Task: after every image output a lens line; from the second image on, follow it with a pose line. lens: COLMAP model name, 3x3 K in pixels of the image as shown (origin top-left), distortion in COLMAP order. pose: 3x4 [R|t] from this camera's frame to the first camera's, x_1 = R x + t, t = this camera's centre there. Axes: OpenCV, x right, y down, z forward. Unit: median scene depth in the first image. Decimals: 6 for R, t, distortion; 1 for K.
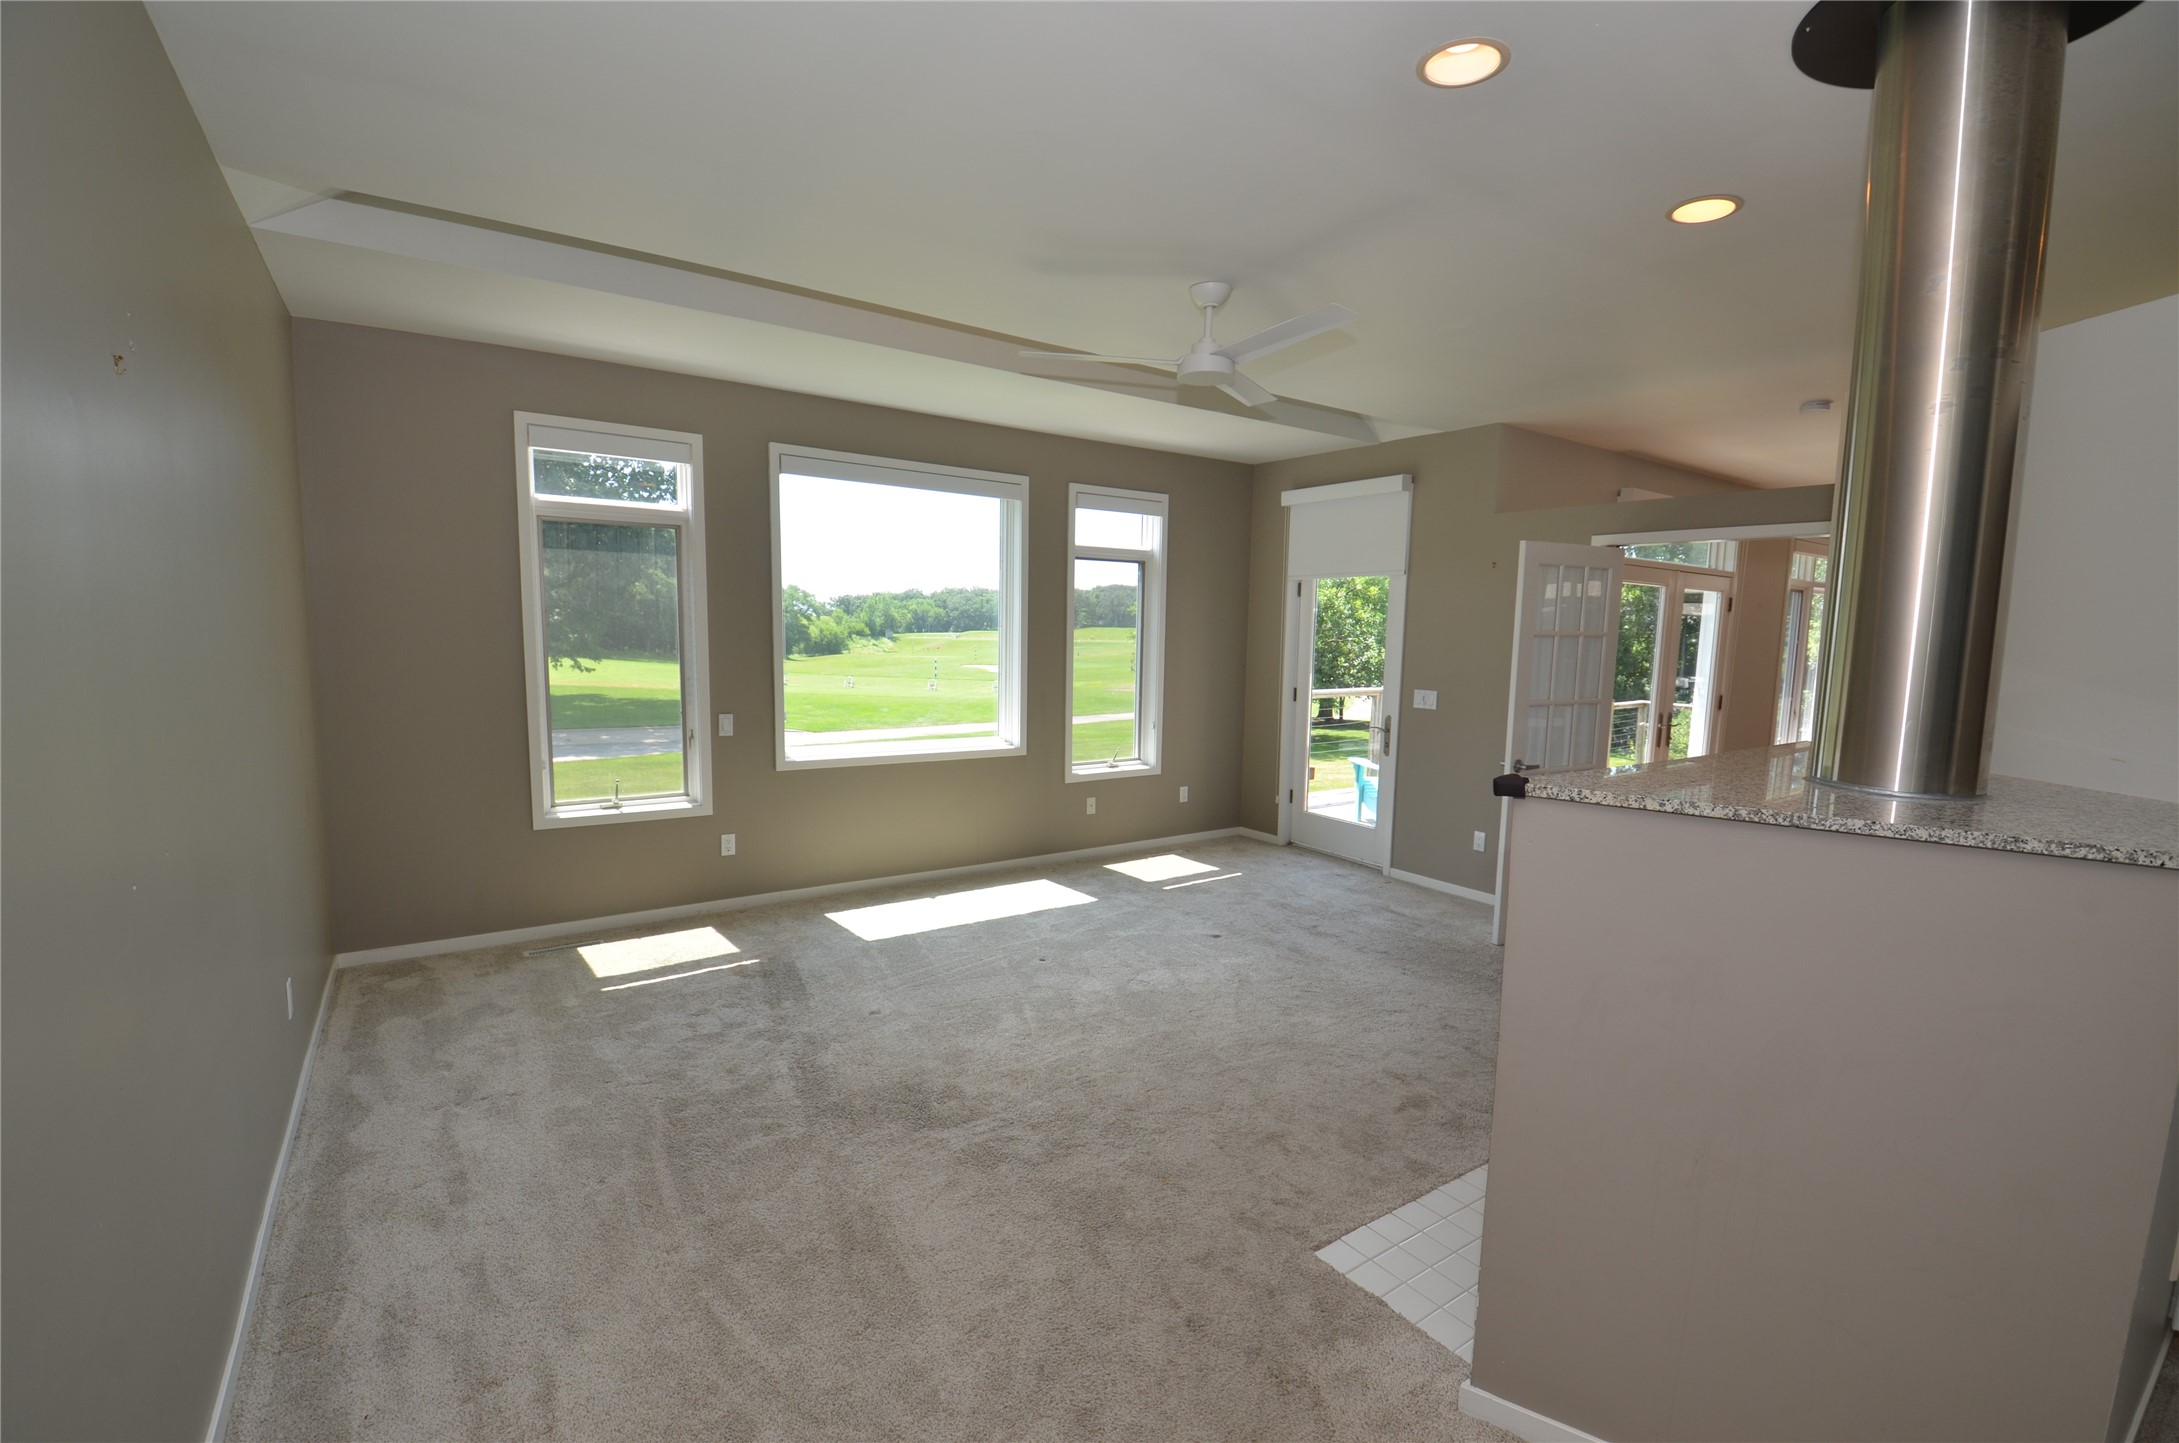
lens RADIAL K [[947.9, 0, 1108.5], [0, 947.9, 737.0], [0, 0, 1]] dist [0.003441, -0.021135]
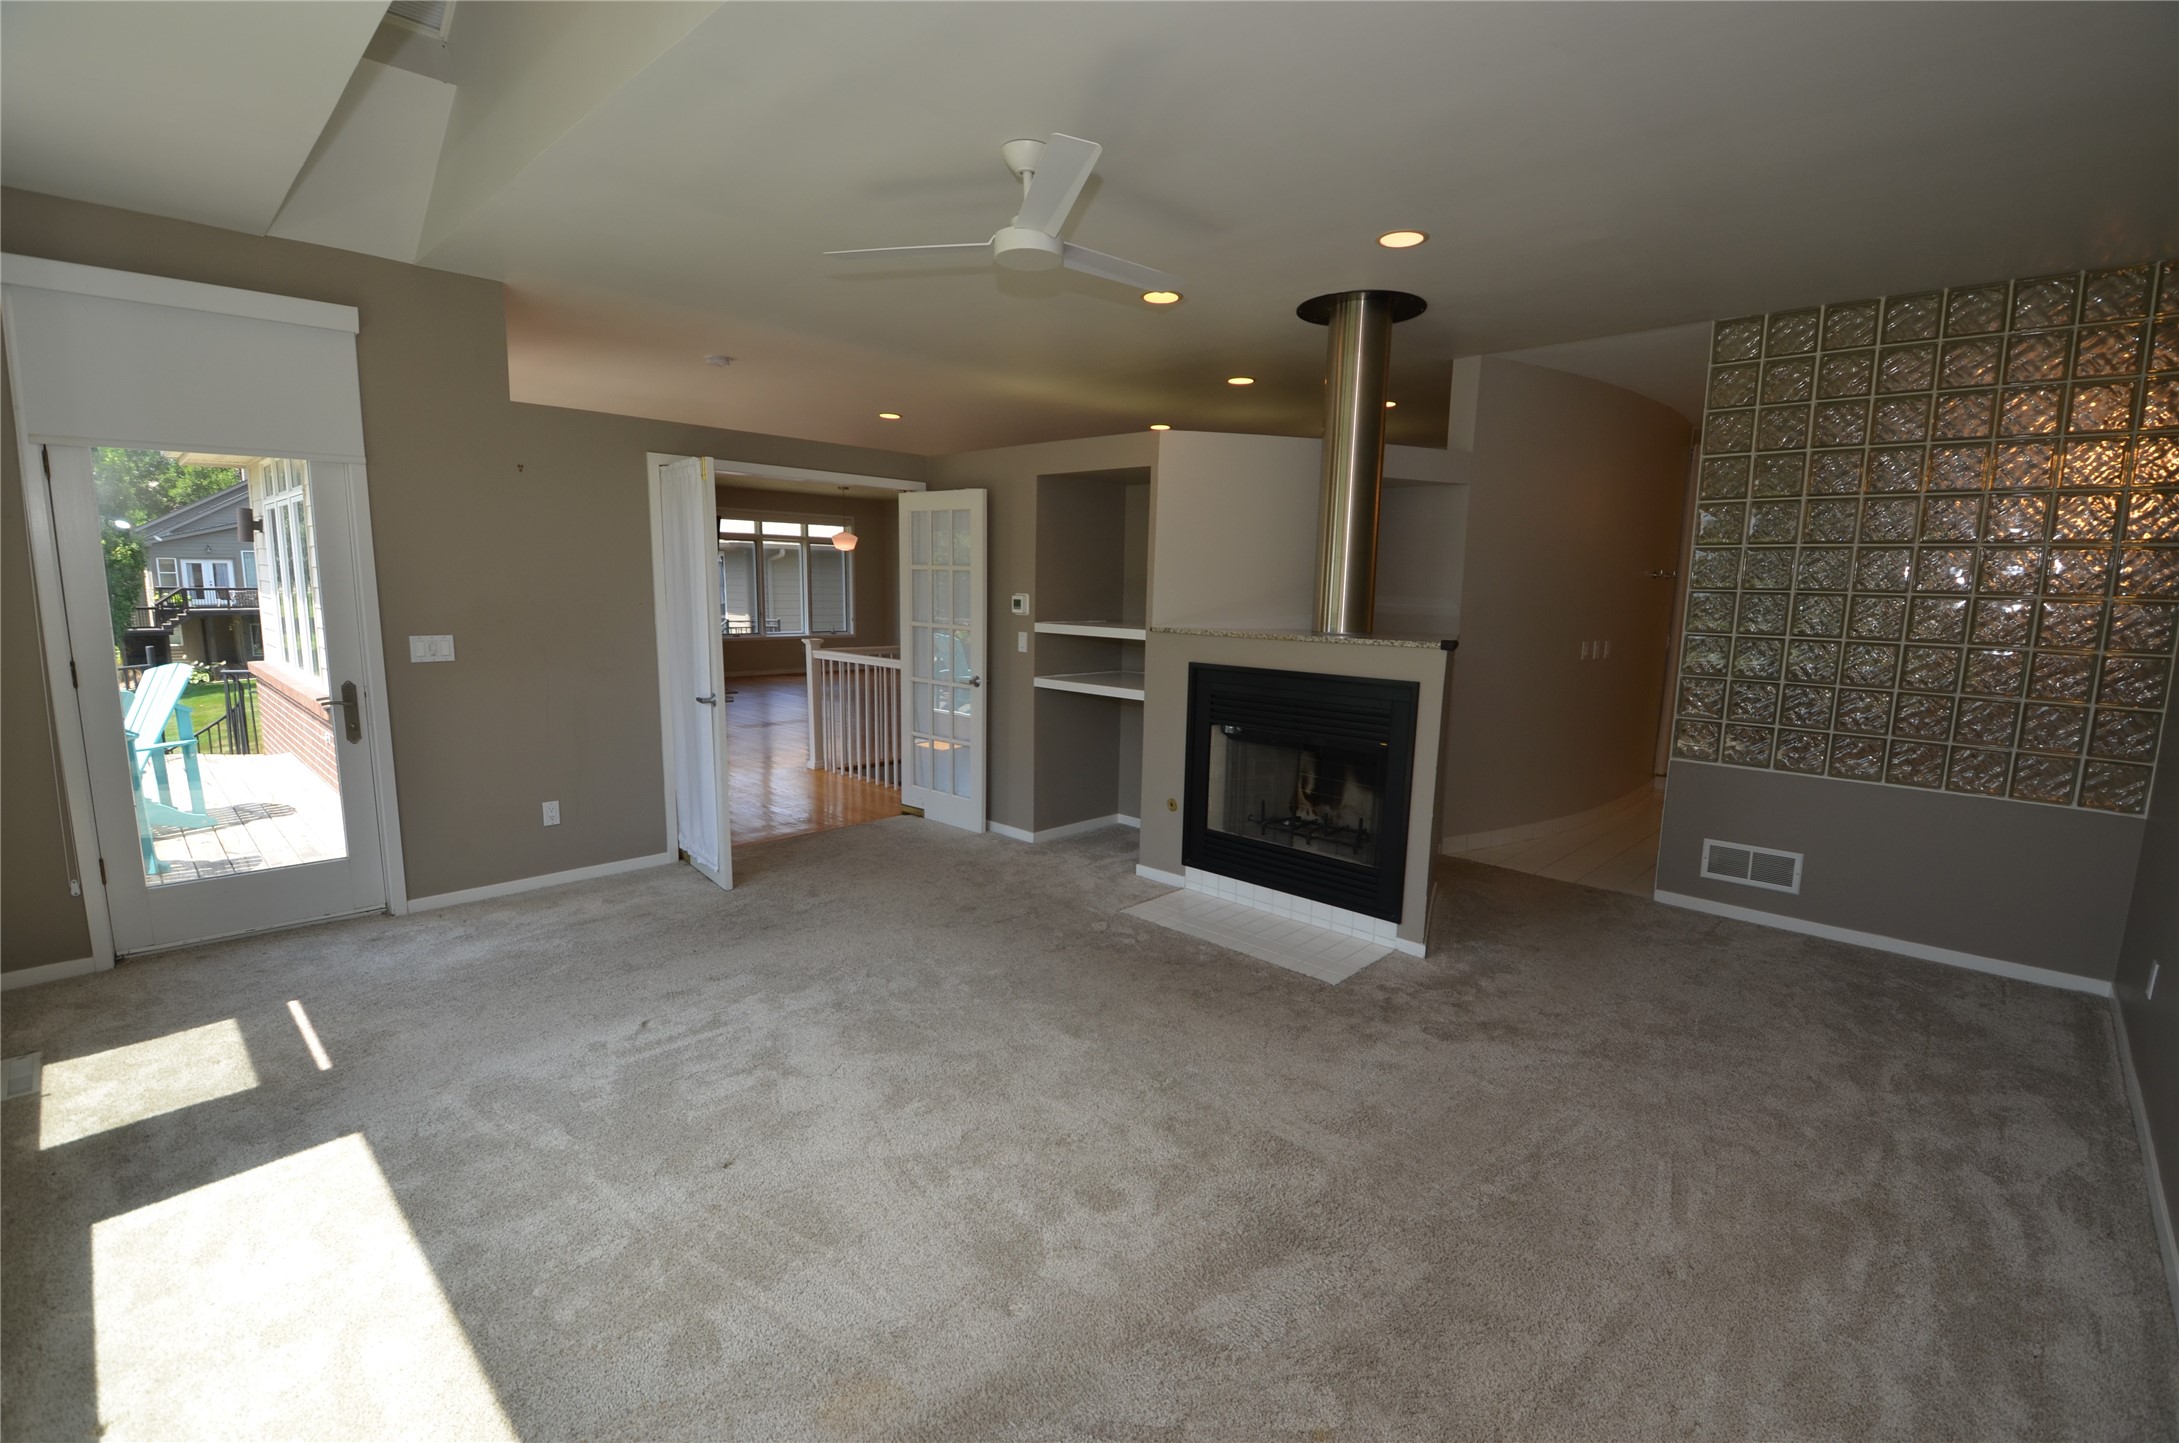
lens RADIAL K [[979.6, 0, 1038.2], [0, 979.6, 722.9], [0, 0, 1]] dist [0.000839, 0.000031]
pose [[-0.159488, -0.168405, 0.972730, -0.455648], [0.101640, 0.977305, 0.185862, -0.074202], [-0.981954, 0.128511, -0.138751, 0.654109]]
